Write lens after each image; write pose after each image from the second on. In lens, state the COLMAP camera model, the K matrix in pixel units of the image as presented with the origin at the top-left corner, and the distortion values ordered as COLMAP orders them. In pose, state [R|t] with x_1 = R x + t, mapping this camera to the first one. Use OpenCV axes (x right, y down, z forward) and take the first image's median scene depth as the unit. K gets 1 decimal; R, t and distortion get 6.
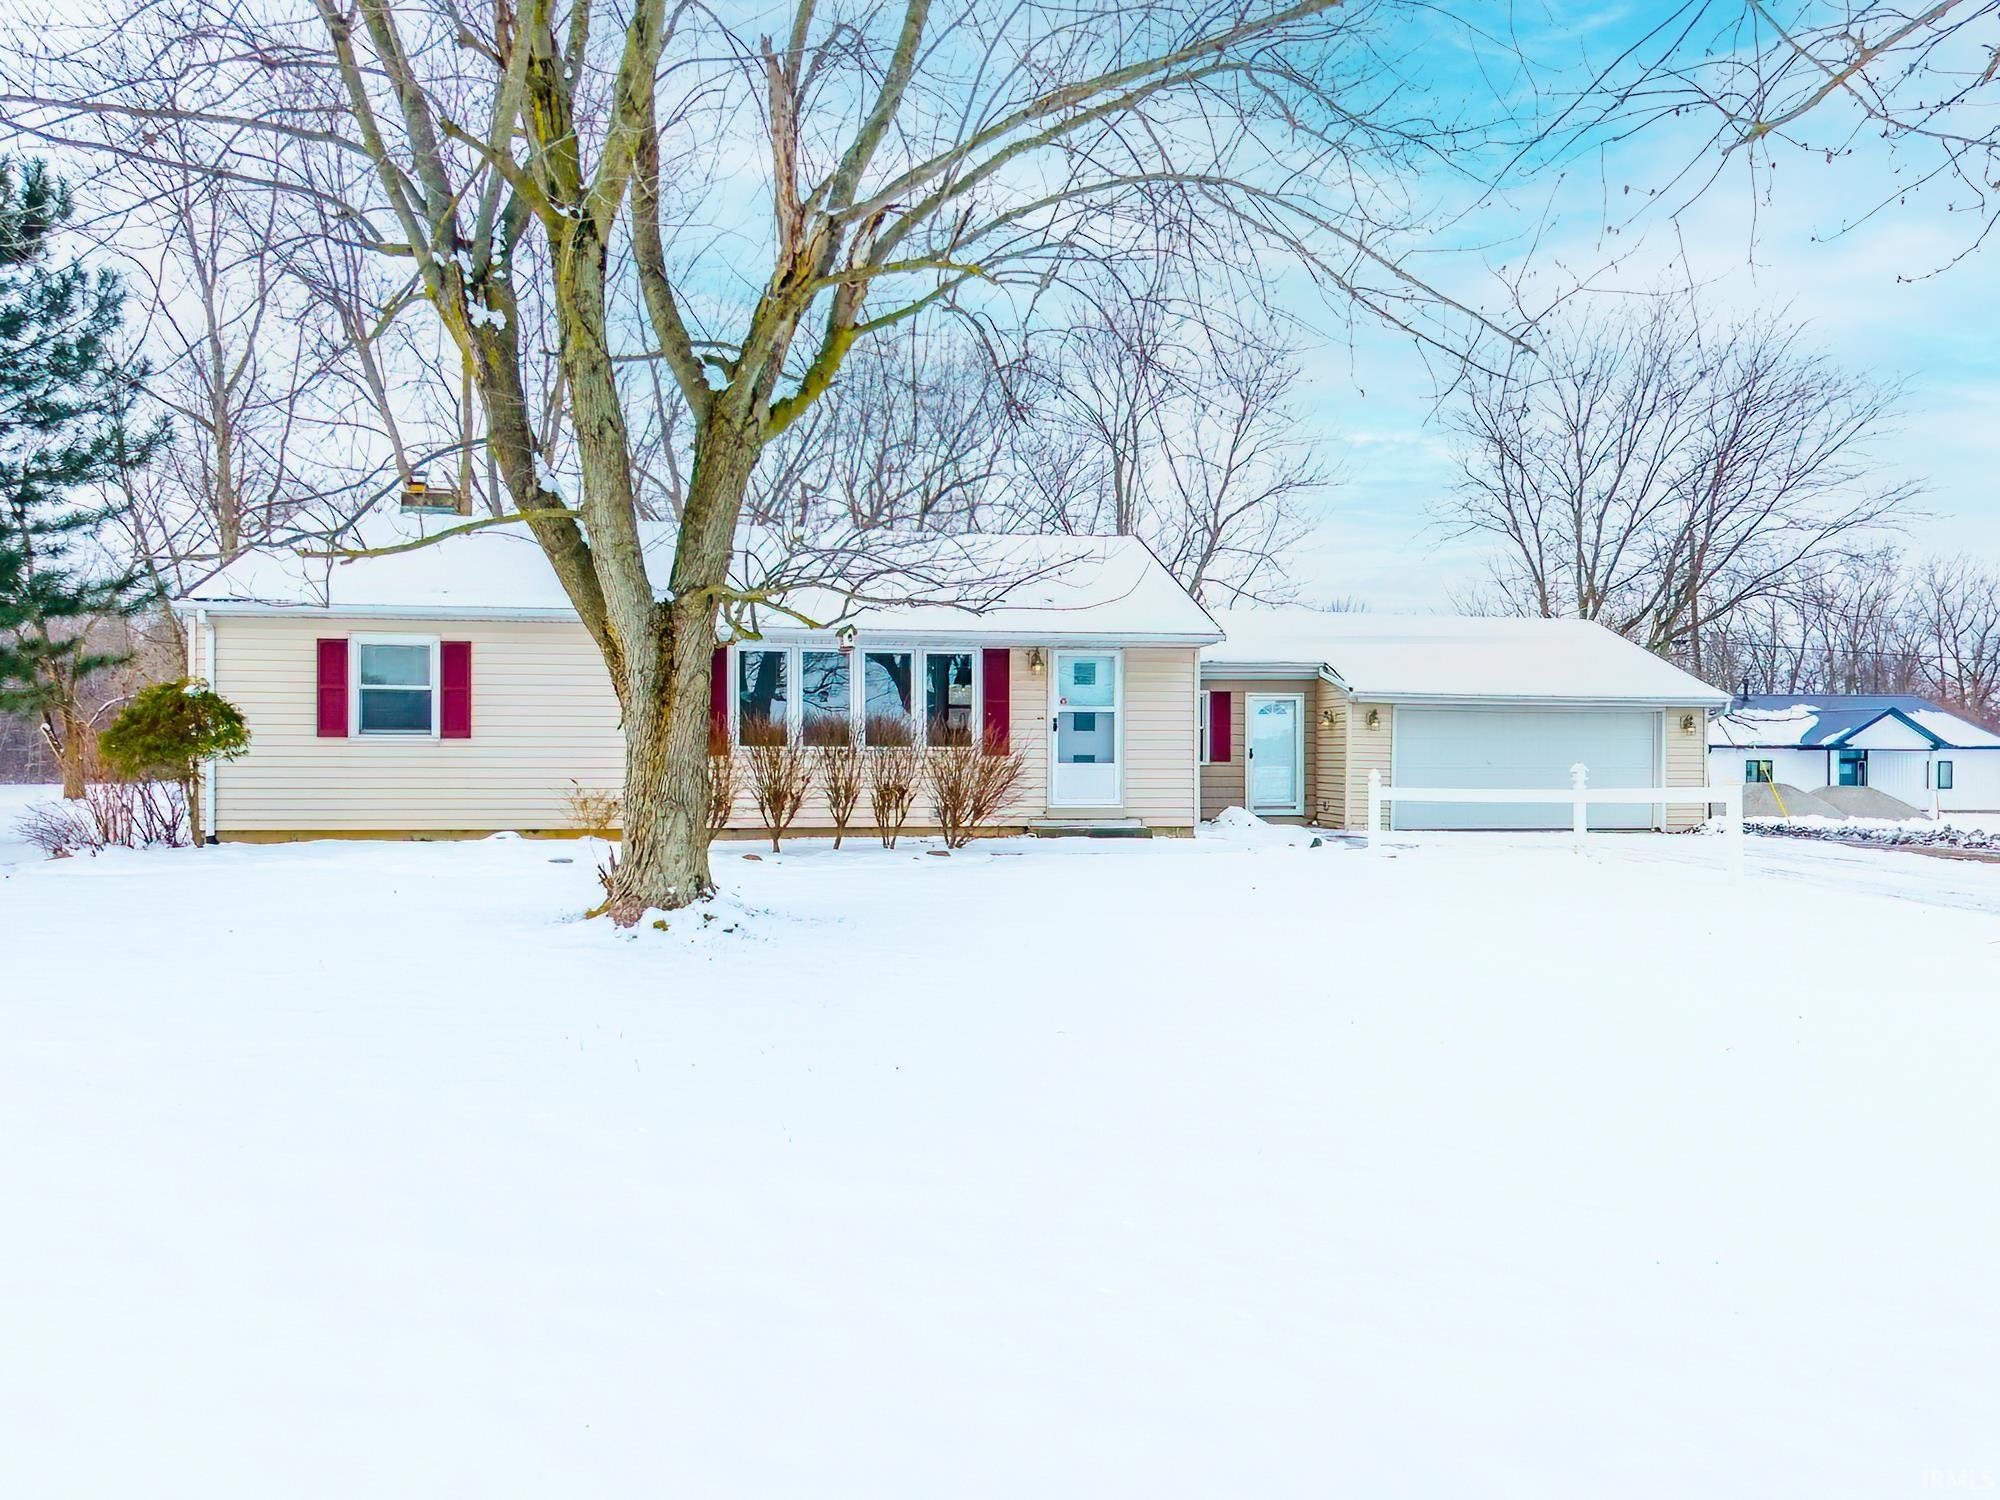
lens RADIAL K [[1398.2, 0, 1026.8], [0, 1398.2, 744.4], [0, 0, 1]] dist [0.019770, -0.008674]
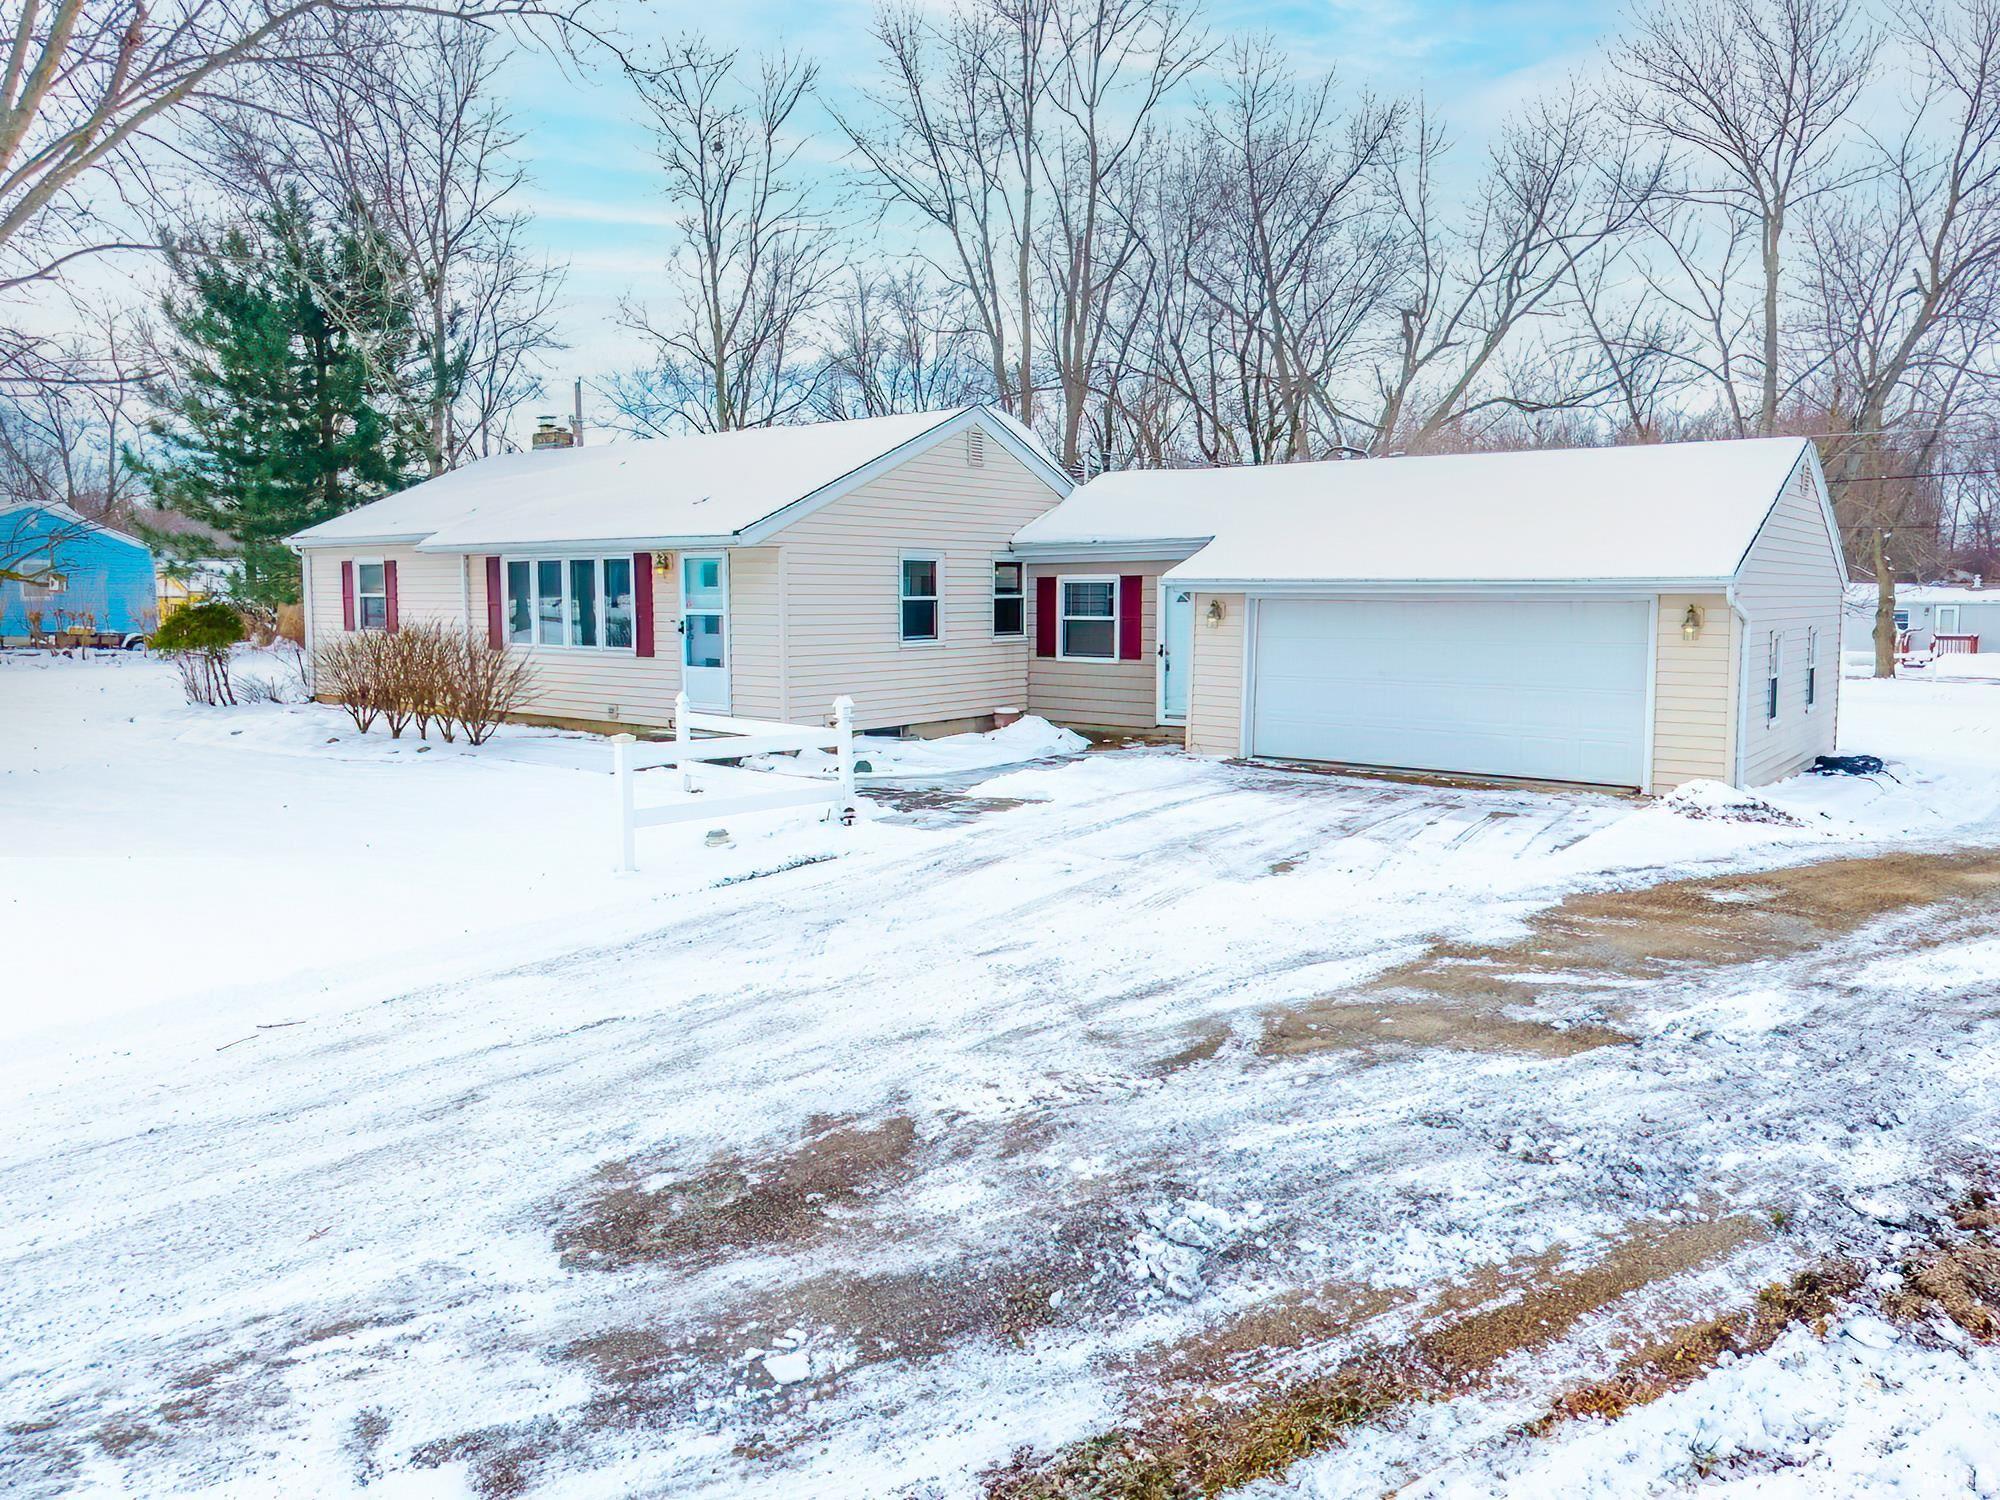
lens RADIAL K [[1398.2, 0, 1026.8], [0, 1398.2, 744.4], [0, 0, 1]] dist [0.019770, -0.008674]
pose [[0.690592, 0.076261, -0.719212, 0.919432], [0.008169, 0.993539, 0.113193, -0.042725], [0.723198, -0.084046, 0.685508, 0.484010]]
